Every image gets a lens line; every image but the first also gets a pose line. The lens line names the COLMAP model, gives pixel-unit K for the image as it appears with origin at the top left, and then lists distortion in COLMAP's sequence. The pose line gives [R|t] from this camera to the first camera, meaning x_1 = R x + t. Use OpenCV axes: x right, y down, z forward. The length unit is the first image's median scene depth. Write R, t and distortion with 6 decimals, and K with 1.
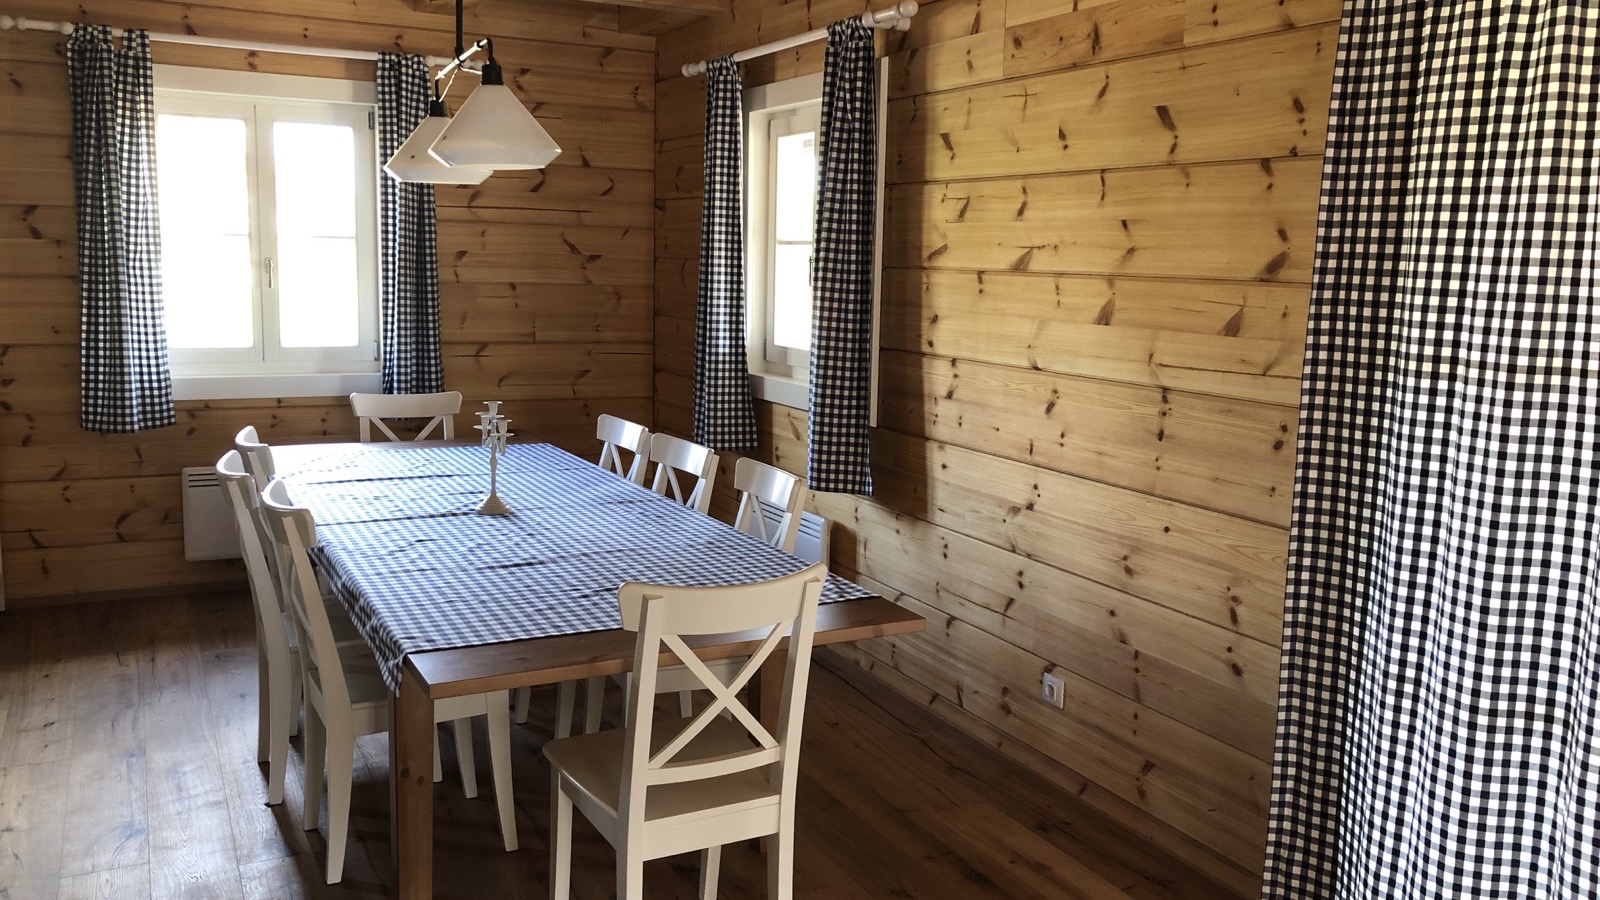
lens RADIAL K [[1317.3, 0, 808.1], [0, 1317.3, 401.1], [0, 0, 1]] dist [0.030880, 0.001294]
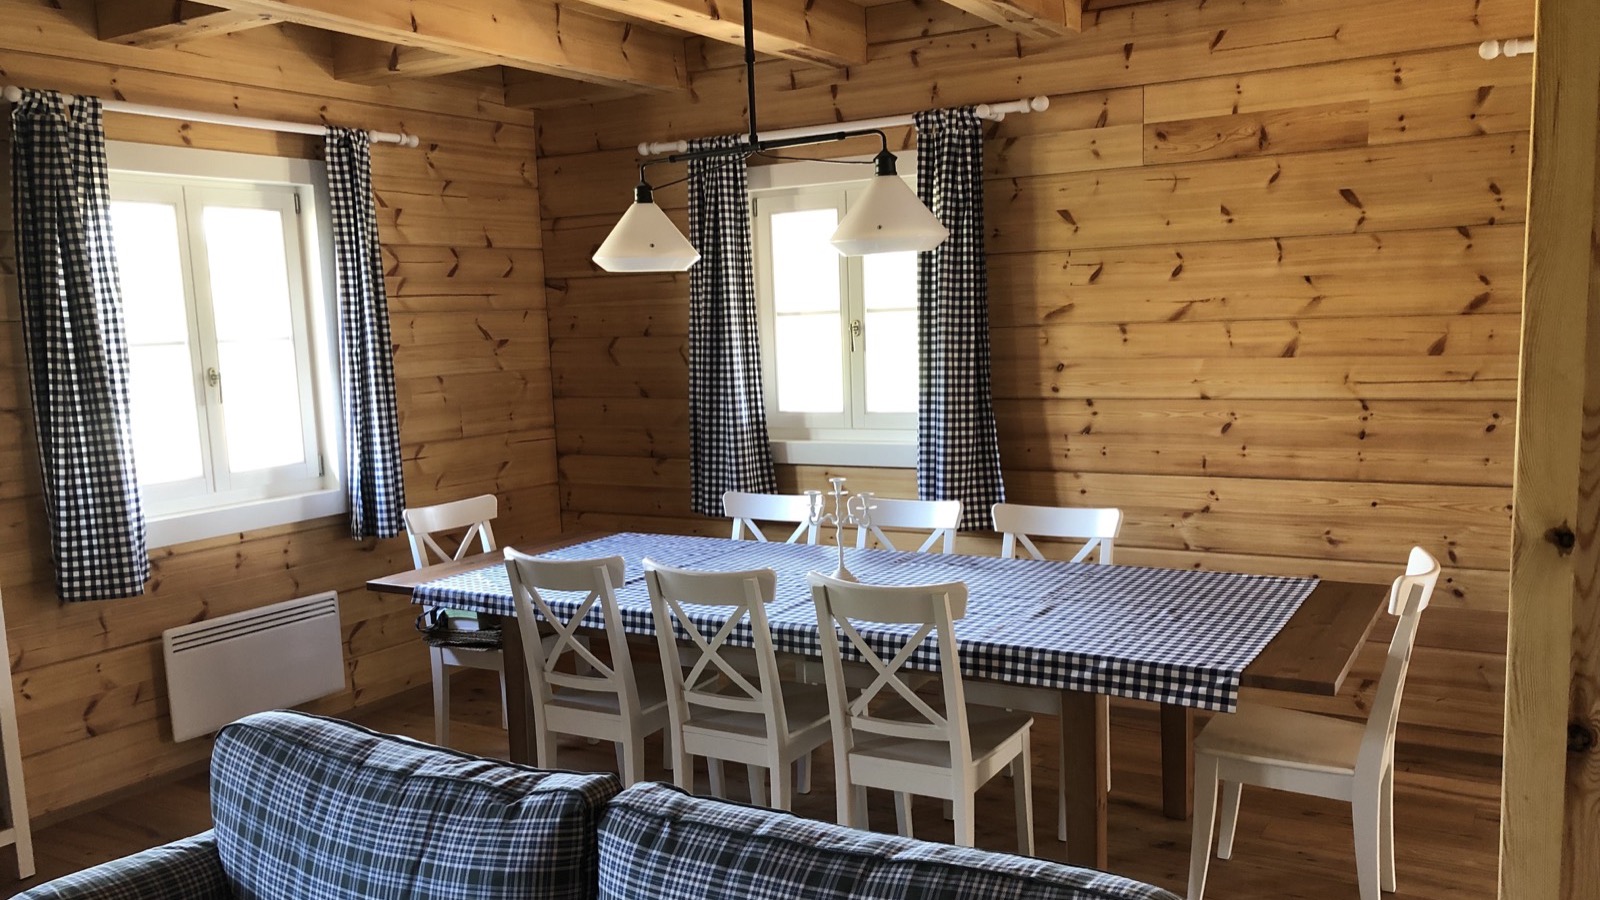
lens RADIAL K [[1317.3, 0, 802.2], [0, 1317.3, 452.6], [0, 0, 1]] dist [0.030880, 0.001294]
pose [[0.846898, -0.113006, 0.519608, -0.718144], [0.116184, 0.992872, 0.026568, -0.045517], [-0.518907, 0.037870, 0.853991, 0.119798]]
